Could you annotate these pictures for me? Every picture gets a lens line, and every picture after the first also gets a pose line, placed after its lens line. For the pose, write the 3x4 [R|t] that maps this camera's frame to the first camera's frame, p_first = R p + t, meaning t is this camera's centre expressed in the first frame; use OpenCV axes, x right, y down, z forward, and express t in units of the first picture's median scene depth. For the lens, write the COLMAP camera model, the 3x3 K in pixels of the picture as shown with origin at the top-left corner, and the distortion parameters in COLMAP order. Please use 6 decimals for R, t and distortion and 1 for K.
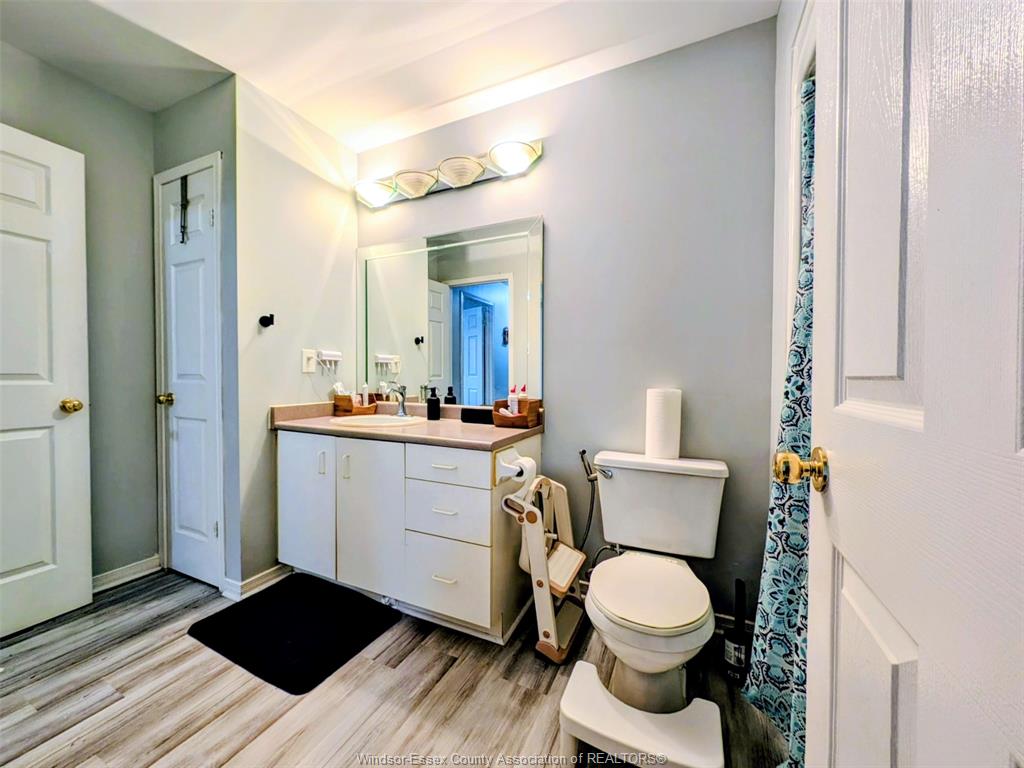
lens RADIAL K [[382.0, 0, 514.6], [0, 382.0, 382.8], [0, 0, 1]] dist [-0.005395, -0.000233]
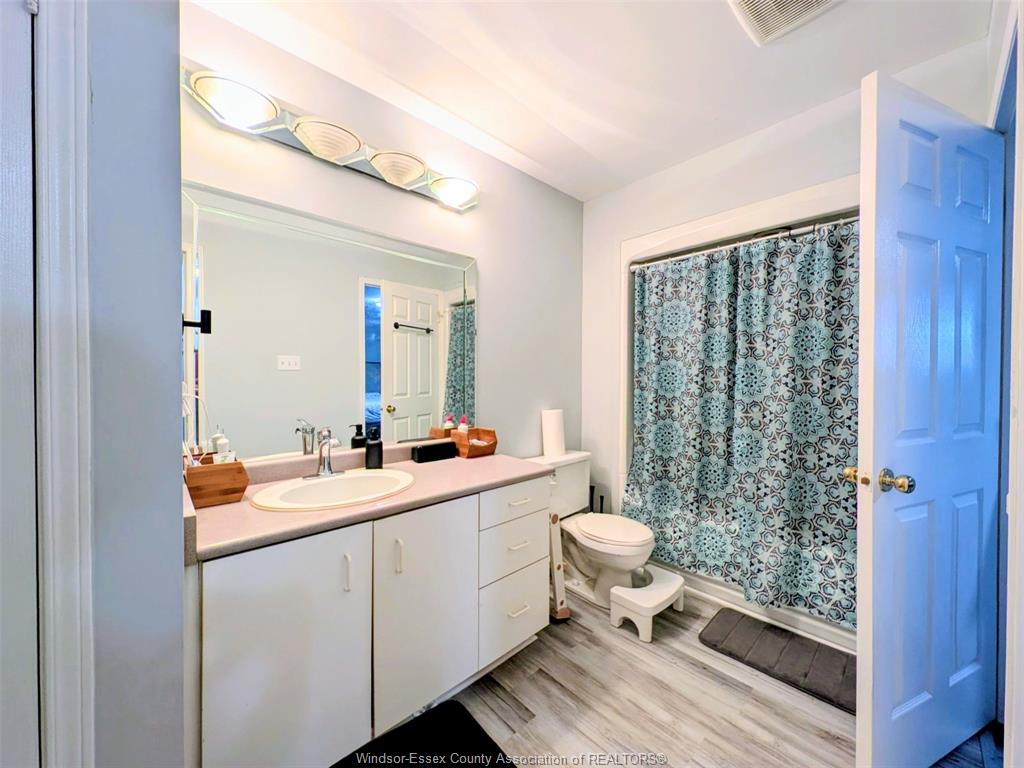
lens RADIAL K [[382.0, 0, 510.8], [0, 382.0, 383.8], [0, 0, 1]] dist [-0.005395, -0.000233]
pose [[0.386023, -0.014940, 0.922368, -1.196341], [0.019292, 0.999781, 0.008120, -0.113298], [-0.922287, 0.014660, 0.386227, 0.645022]]
